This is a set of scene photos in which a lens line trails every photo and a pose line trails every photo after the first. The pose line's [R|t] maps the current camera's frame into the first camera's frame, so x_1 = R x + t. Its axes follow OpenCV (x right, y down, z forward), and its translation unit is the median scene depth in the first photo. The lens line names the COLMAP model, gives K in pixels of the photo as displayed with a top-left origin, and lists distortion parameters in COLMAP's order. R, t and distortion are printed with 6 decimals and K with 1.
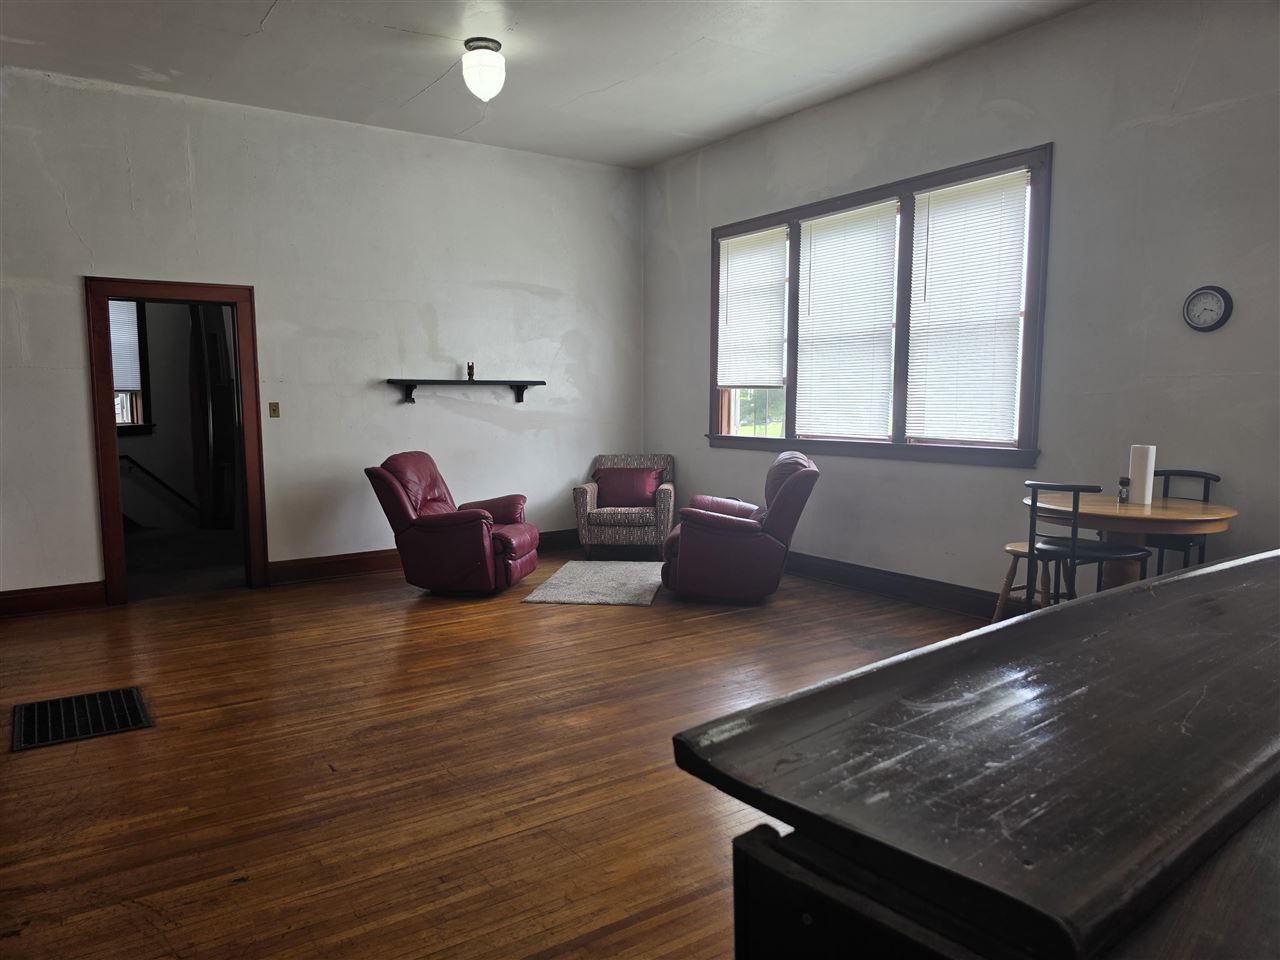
lens RADIAL K [[881.9, 0, 639.2], [0, 881.9, 500.1], [0, 0, 1]] dist [0.056675, -0.081943]
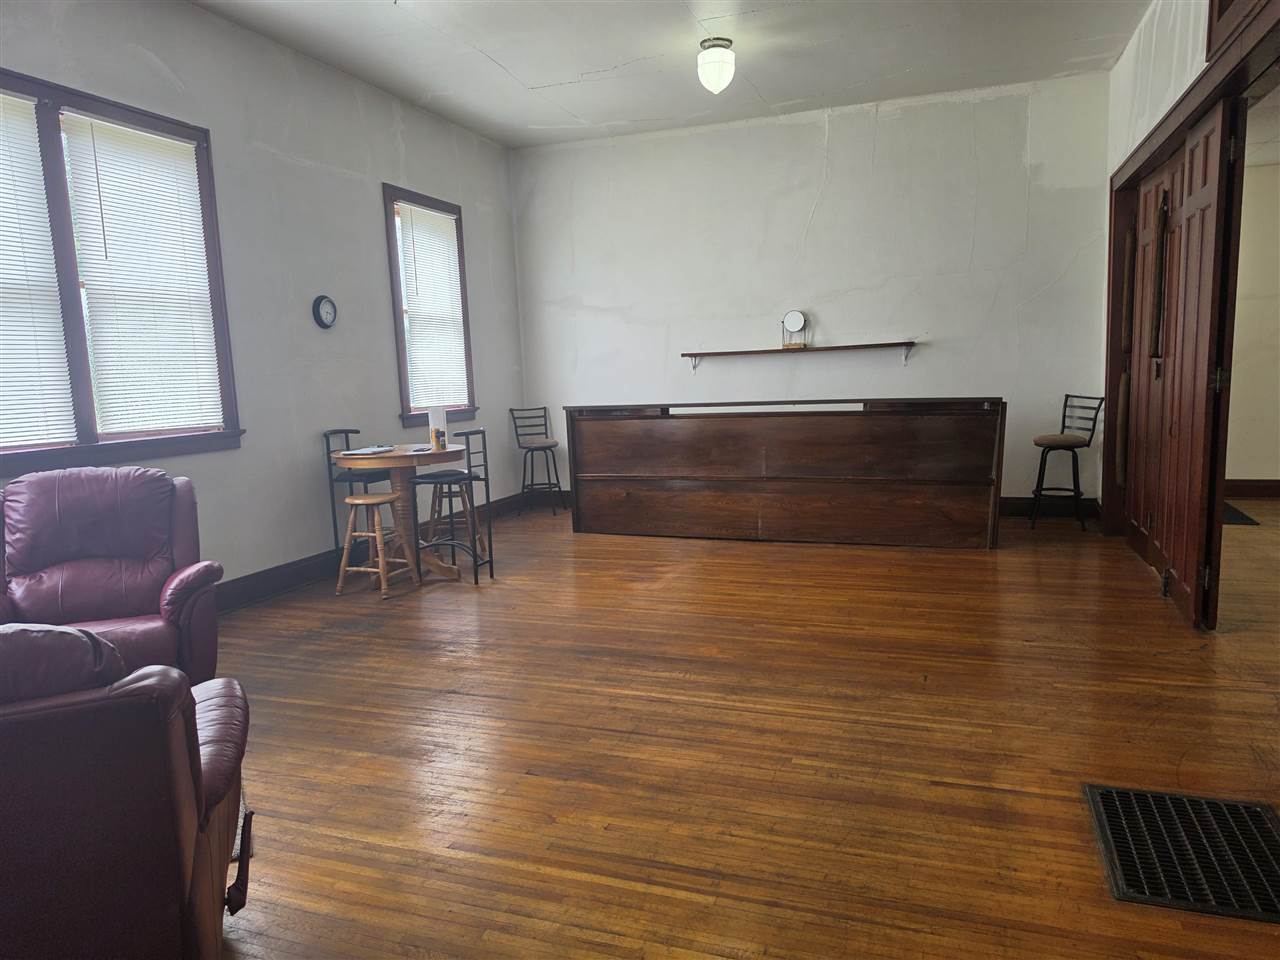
lens RADIAL K [[894.6, 0, 640.0], [0, 894.6, 480.0], [0, 0, 1]] dist [0.054999, -0.001746]
pose [[-0.588820, -0.079037, 0.804391, -0.801647], [0.129475, 0.973132, 0.190394, -0.164524], [-0.797827, 0.216257, -0.562766, 1.455968]]
